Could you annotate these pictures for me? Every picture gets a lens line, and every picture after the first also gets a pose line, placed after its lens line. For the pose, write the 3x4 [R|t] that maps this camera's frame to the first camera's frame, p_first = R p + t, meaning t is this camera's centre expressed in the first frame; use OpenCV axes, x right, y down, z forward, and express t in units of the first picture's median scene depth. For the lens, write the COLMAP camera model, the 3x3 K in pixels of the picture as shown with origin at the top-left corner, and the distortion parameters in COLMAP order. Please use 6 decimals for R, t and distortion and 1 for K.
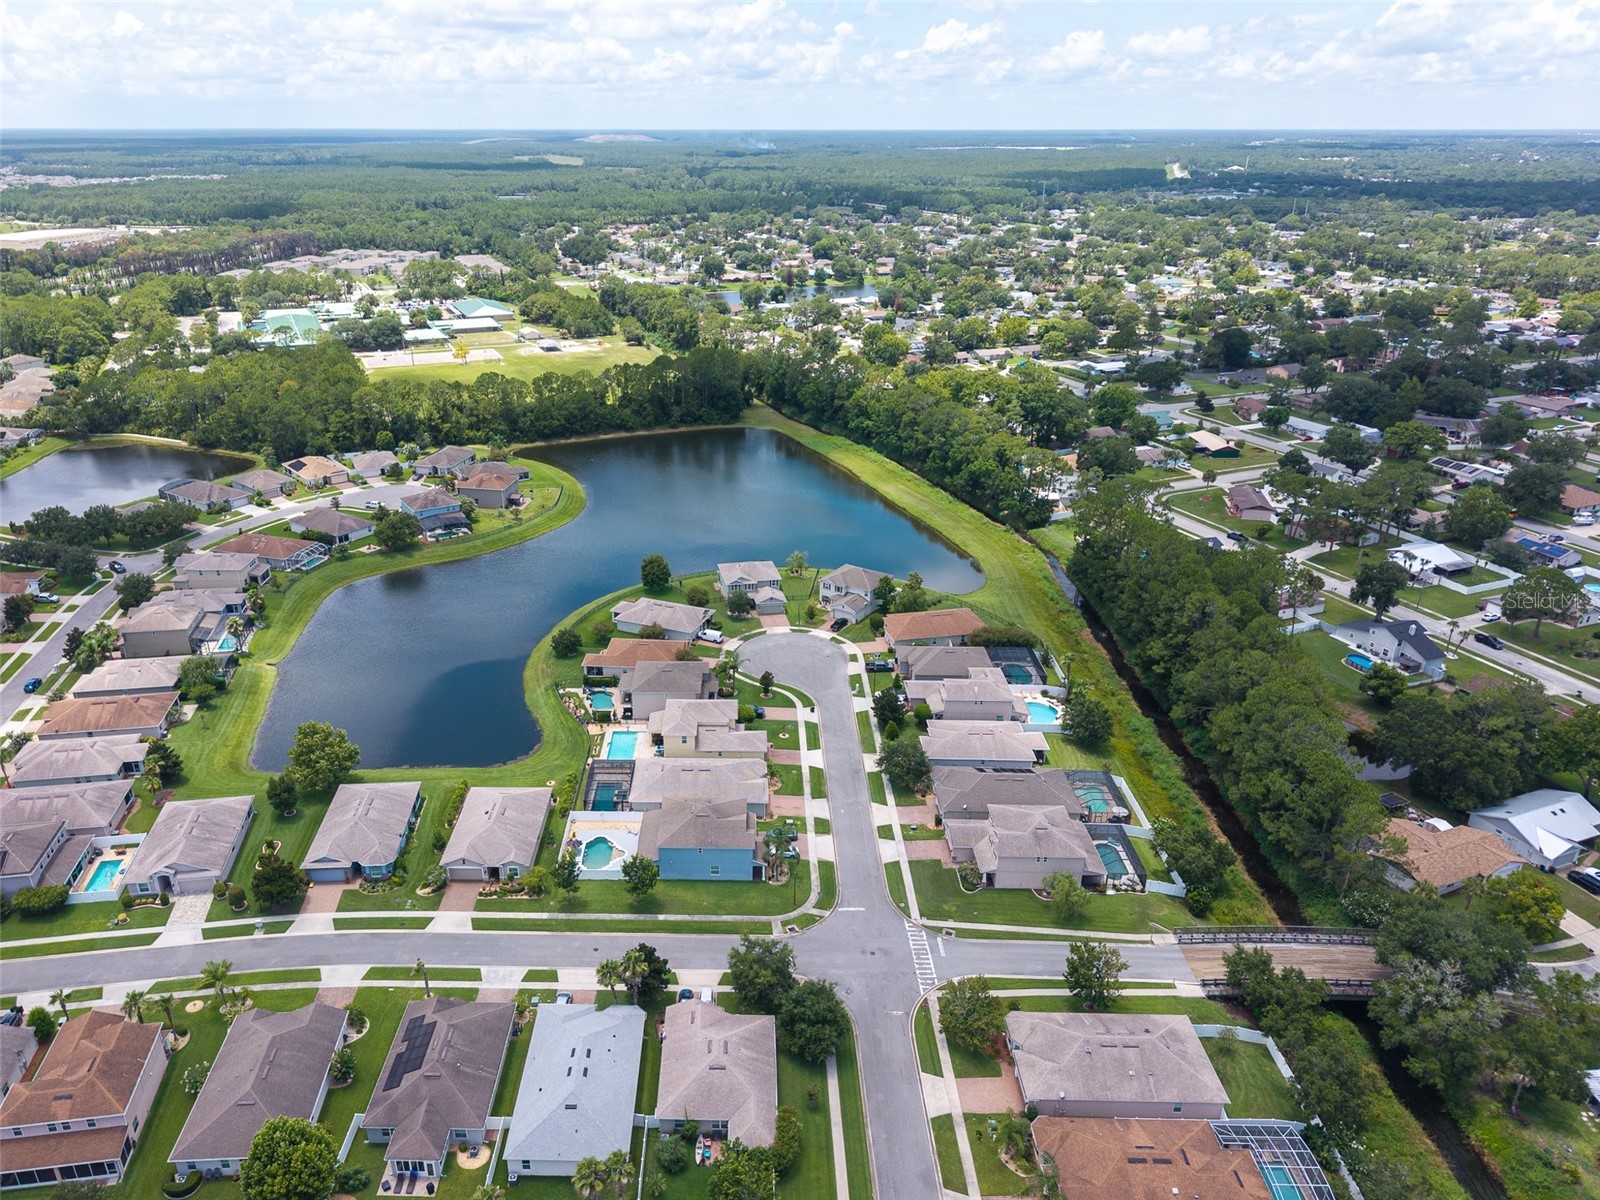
lens RADIAL K [[1117.7, 0, 689.3], [0, 1117.7, 608.3], [0, 0, 1]] dist [0.008772, -0.004104]
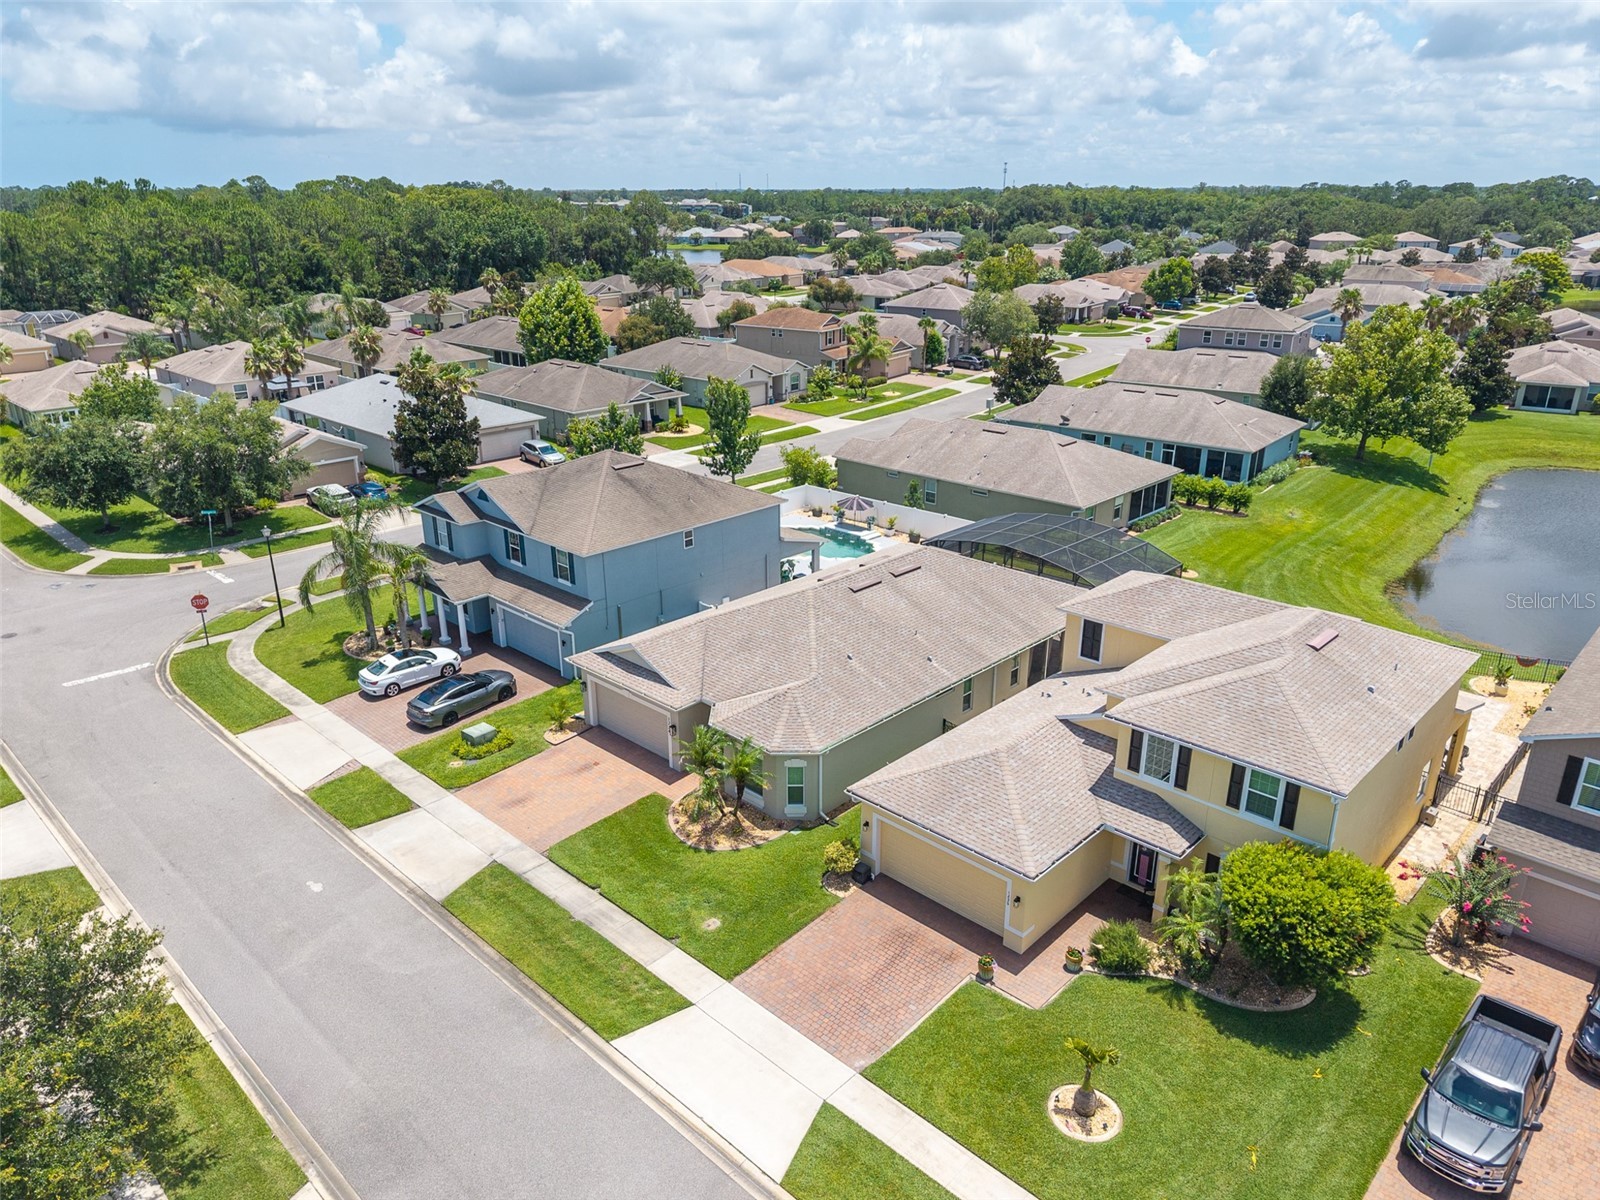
lens RADIAL K [[1090.2, 0, 800.0], [0, 1090.2, 600.0], [0, 0, 1]] dist [0.060675, -0.081755]
pose [[-0.658044, 0.276360, -0.700430, 0.176042], [-0.291889, 0.763854, 0.575610, 0.001687], [0.694102, 0.583225, -0.421984, 0.957648]]
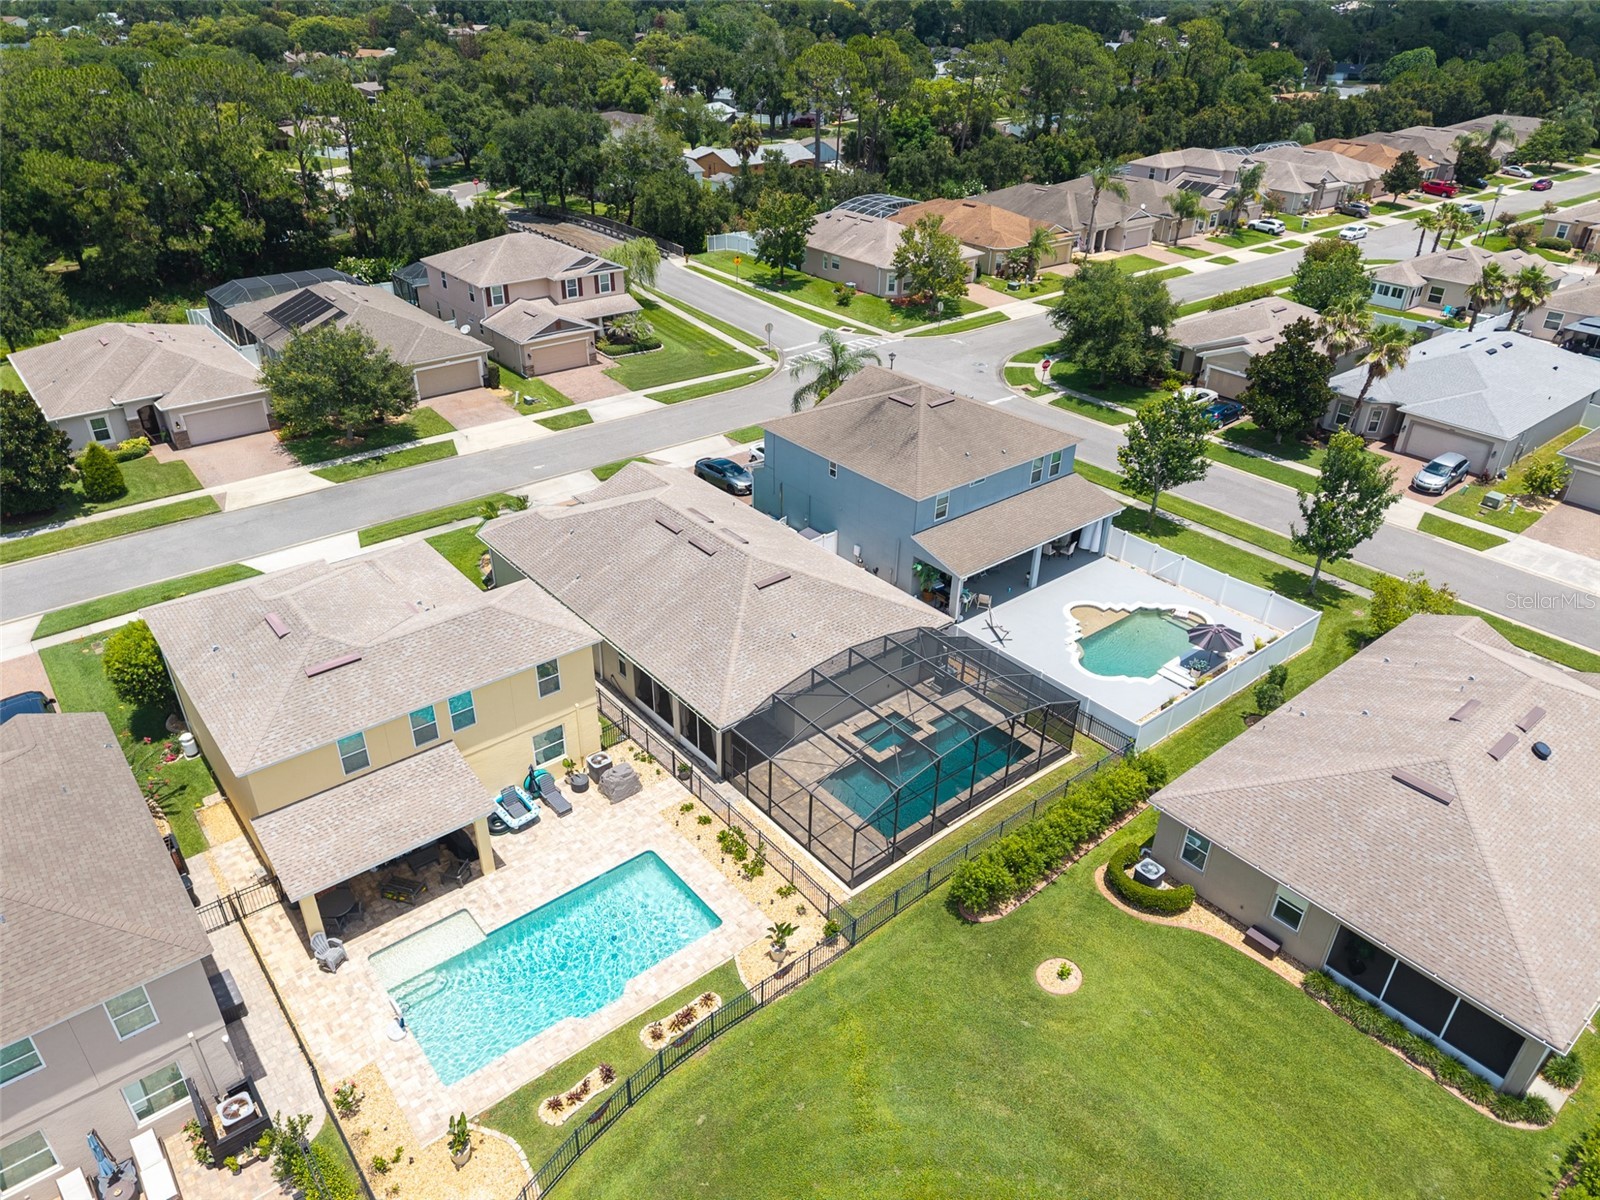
lens RADIAL K [[1049.6, 0, 804.1], [0, 1049.6, 625.7], [0, 0, 1]] dist [0.004789, -0.003918]
pose [[-0.674795, -0.384135, 0.630152, -0.166619], [0.291520, 0.645679, 0.705772, -0.020985], [-0.677988, 0.659953, -0.323718, 0.942457]]
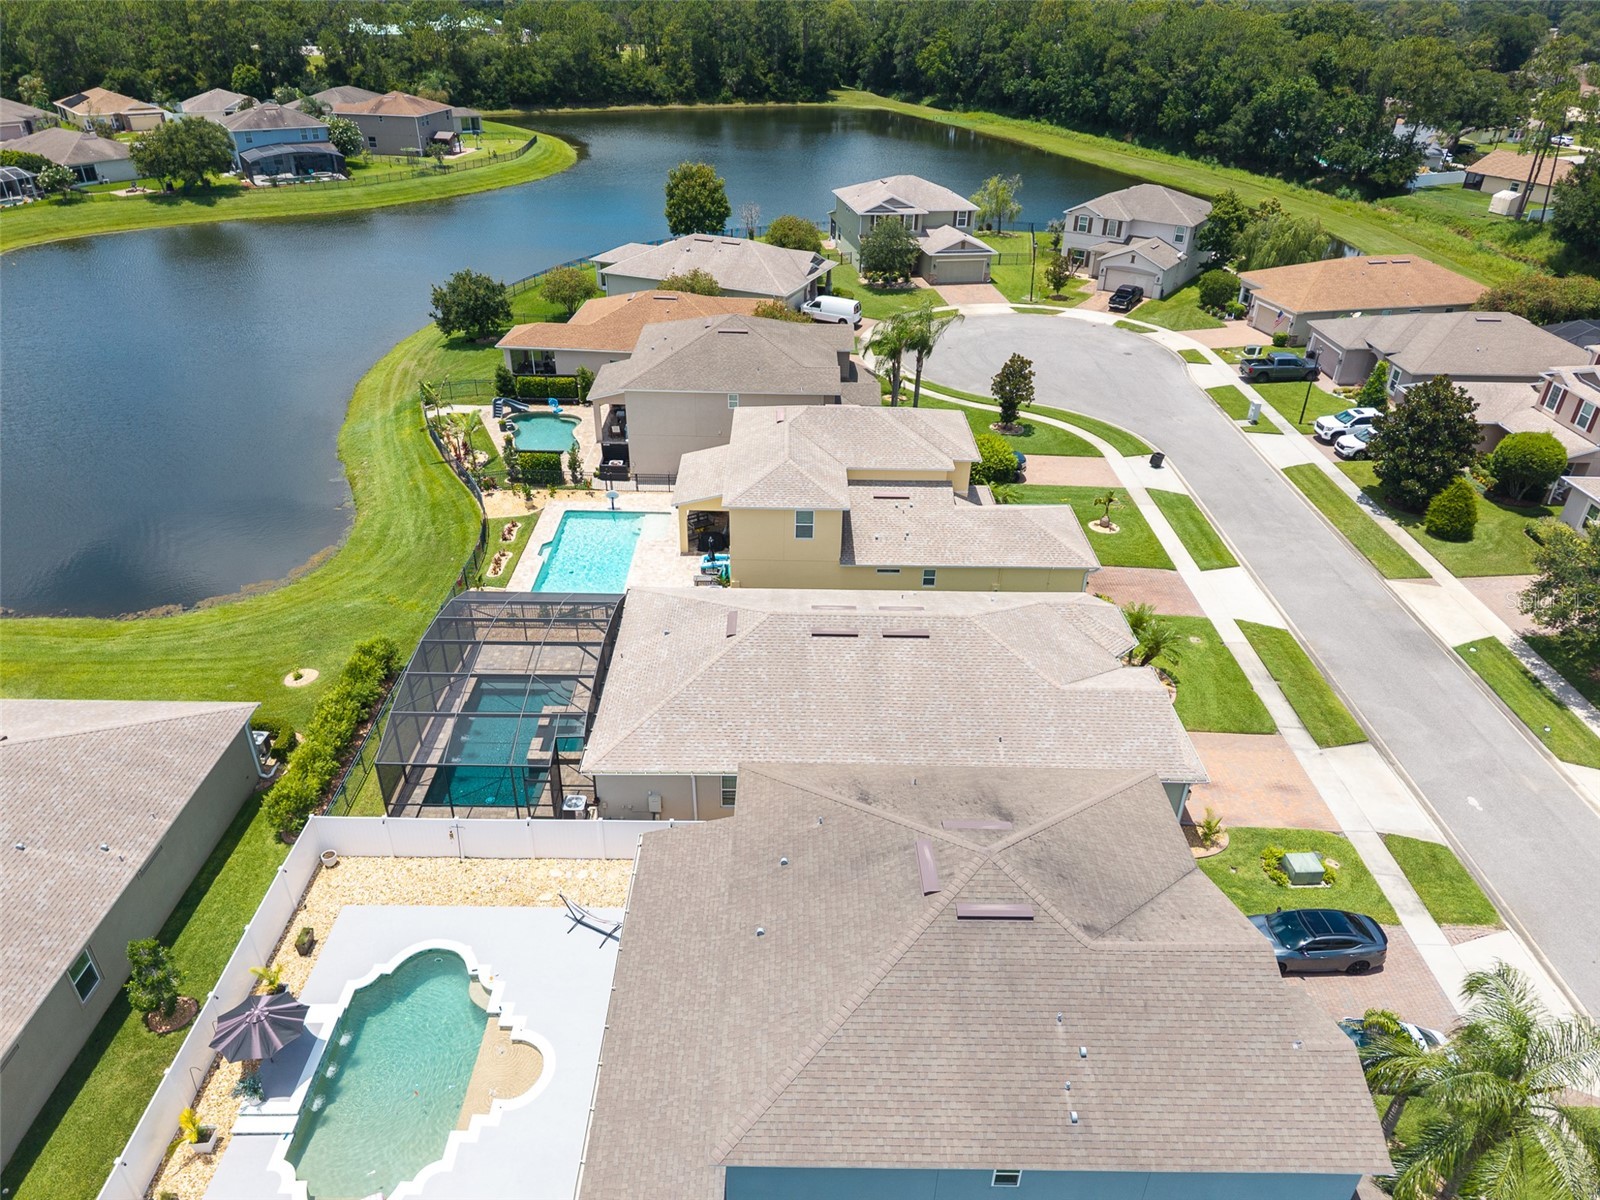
lens RADIAL K [[1072.1, 0, 778.5], [0, 1072.1, 601.4], [0, 0, 1]] dist [0.001477, -0.001308]
pose [[0.998823, 0.007751, 0.047883, -0.021566], [-0.013466, 0.992657, 0.120209, 0.095416], [-0.046600, -0.120713, 0.991593, 0.671720]]
